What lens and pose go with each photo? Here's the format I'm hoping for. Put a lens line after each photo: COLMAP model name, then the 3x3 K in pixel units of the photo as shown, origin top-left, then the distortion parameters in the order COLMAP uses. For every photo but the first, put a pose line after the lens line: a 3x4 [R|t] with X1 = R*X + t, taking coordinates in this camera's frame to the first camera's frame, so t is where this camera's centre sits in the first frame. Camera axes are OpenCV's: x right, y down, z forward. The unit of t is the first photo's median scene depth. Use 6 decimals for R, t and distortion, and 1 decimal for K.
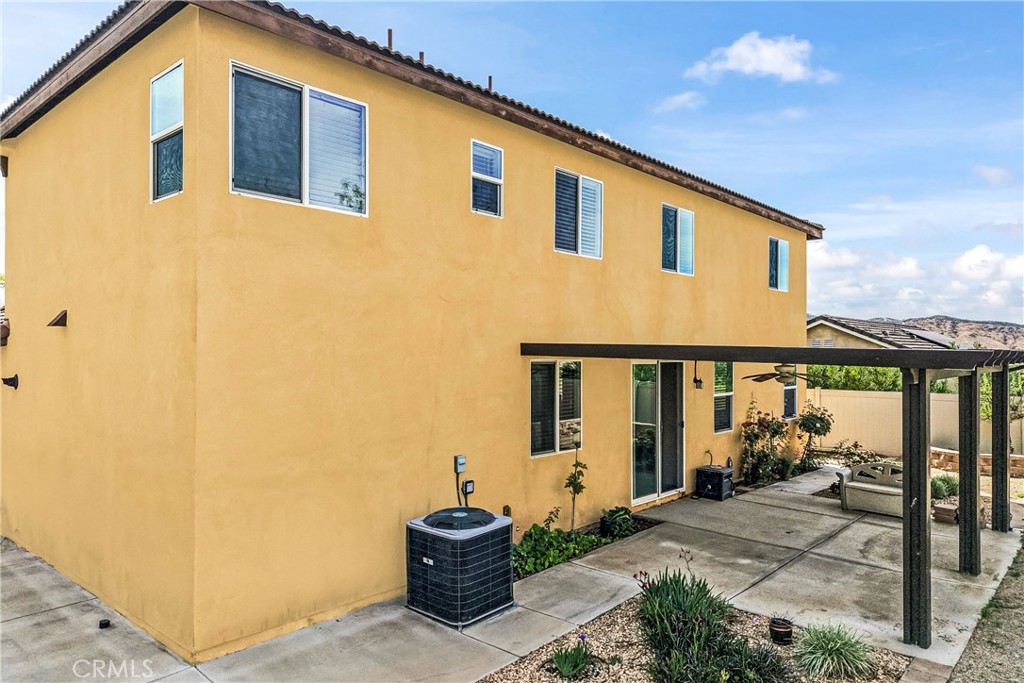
lens RADIAL K [[687.3, 0, 513.2], [0, 687.3, 346.8], [0, 0, 1]] dist [0.009705, -0.004665]
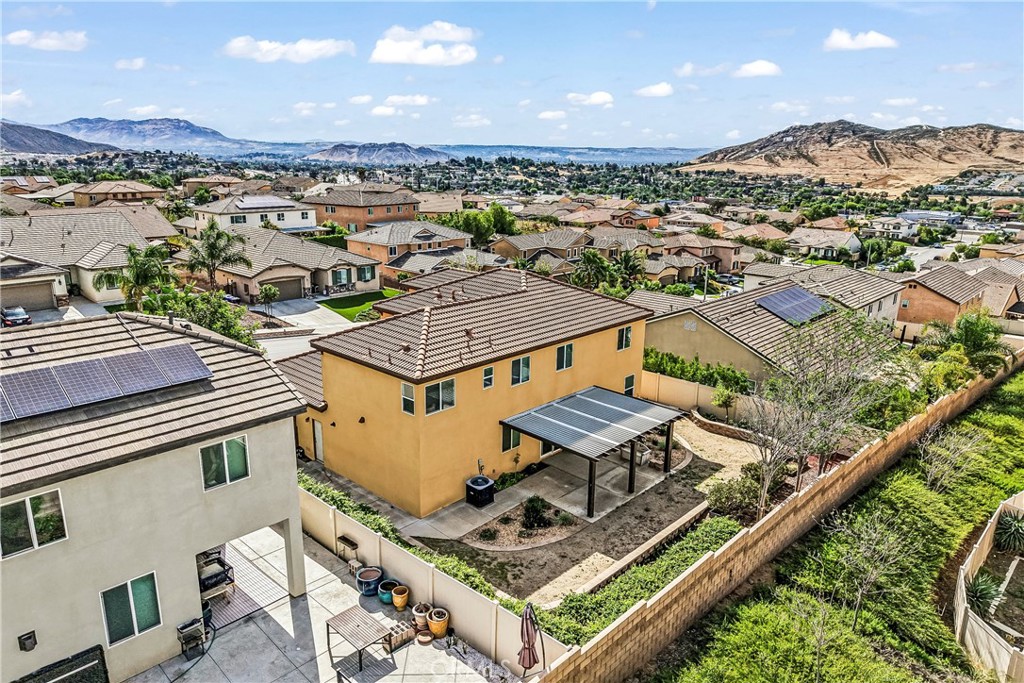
lens RADIAL K [[687.3, 0, 513.2], [0, 687.3, 346.8], [0, 0, 1]] dist [0.009705, -0.004665]
pose [[0.999680, 0.020416, -0.014922, 0.137954], [-0.015579, 0.962024, 0.272519, -1.410428], [0.019919, -0.272200, 0.962035, -2.289236]]
